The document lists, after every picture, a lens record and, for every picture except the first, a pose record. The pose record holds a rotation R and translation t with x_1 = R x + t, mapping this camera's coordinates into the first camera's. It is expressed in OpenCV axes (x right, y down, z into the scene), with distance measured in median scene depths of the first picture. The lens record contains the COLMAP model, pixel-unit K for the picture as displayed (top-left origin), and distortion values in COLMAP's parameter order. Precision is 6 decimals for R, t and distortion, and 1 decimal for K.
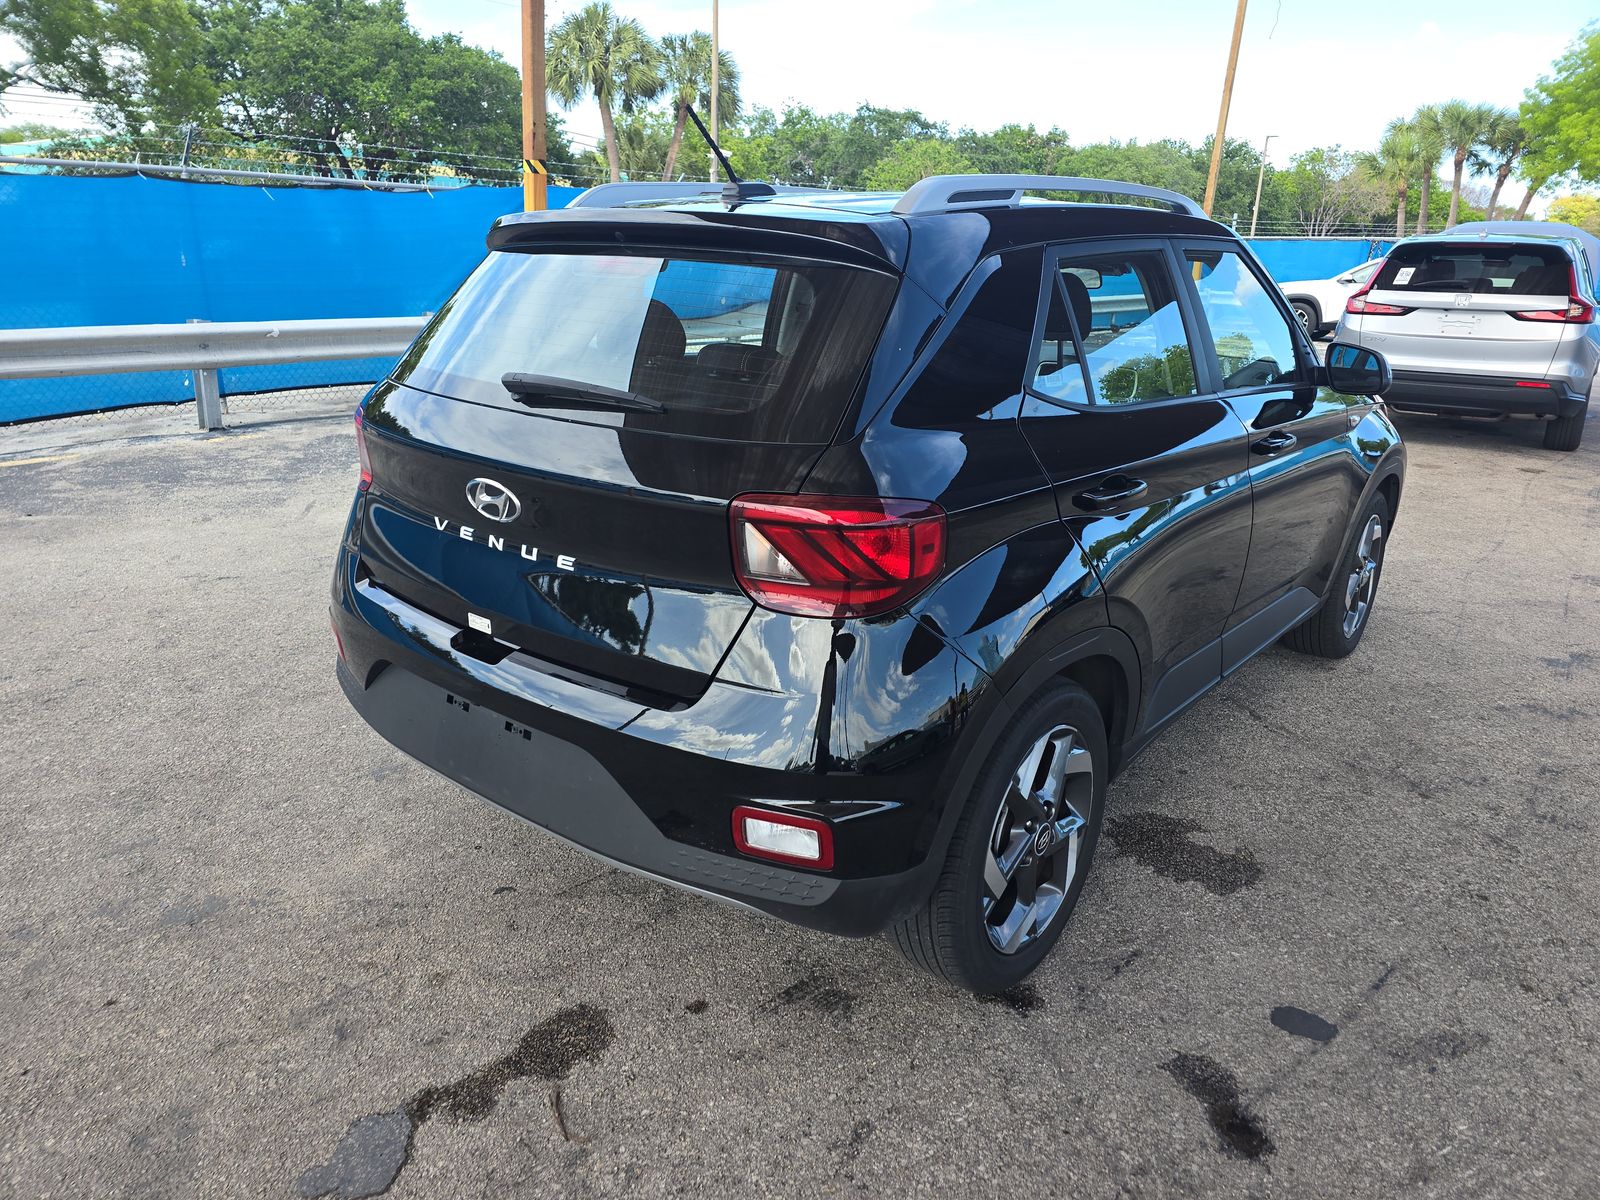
lens RADIAL K [[1076.1, 0, 803.8], [0, 1076.1, 600.7], [0, 0, 1]] dist [0.054027, -0.048110]
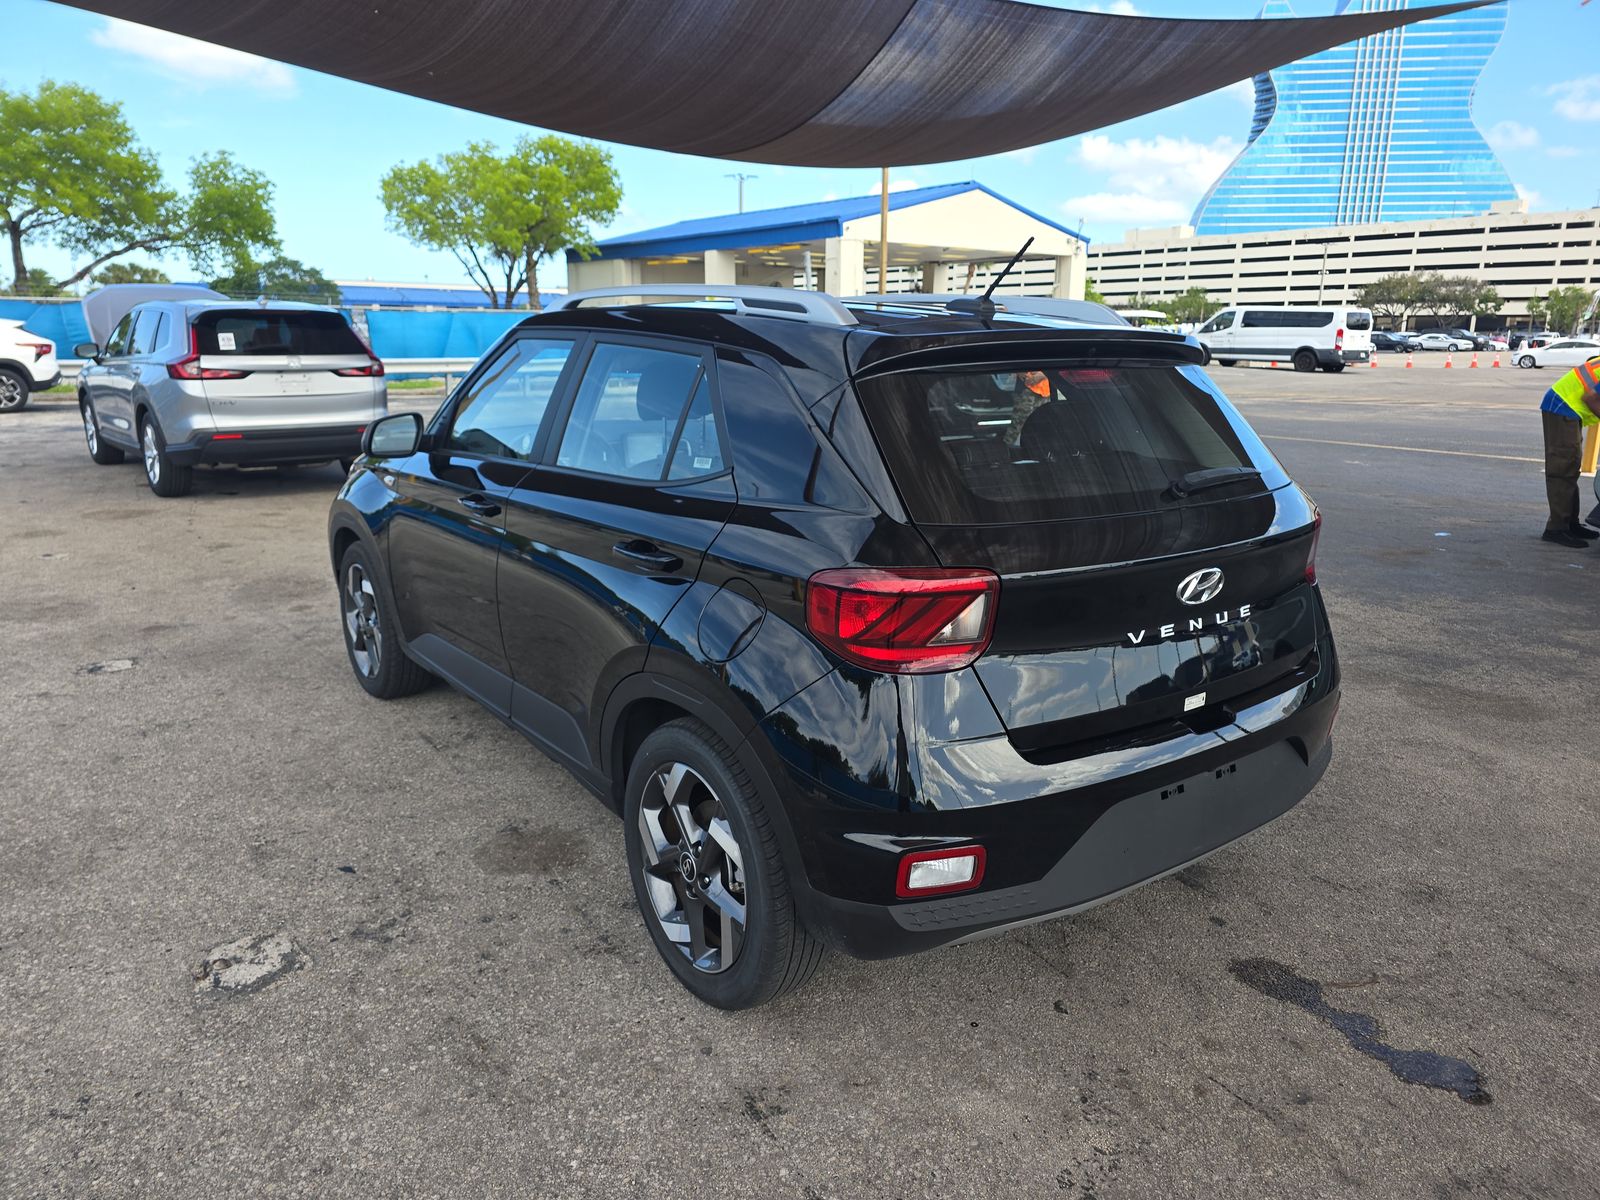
lens RADIAL K [[1076.1, 0, 803.8], [0, 1076.1, 600.7], [0, 0, 1]] dist [0.054027, -0.048110]
pose [[0.232038, -0.256499, 0.938279, -1.098851], [0.292999, 0.938235, 0.184028, -0.310143], [-0.927529, 0.232214, 0.292860, 0.800318]]
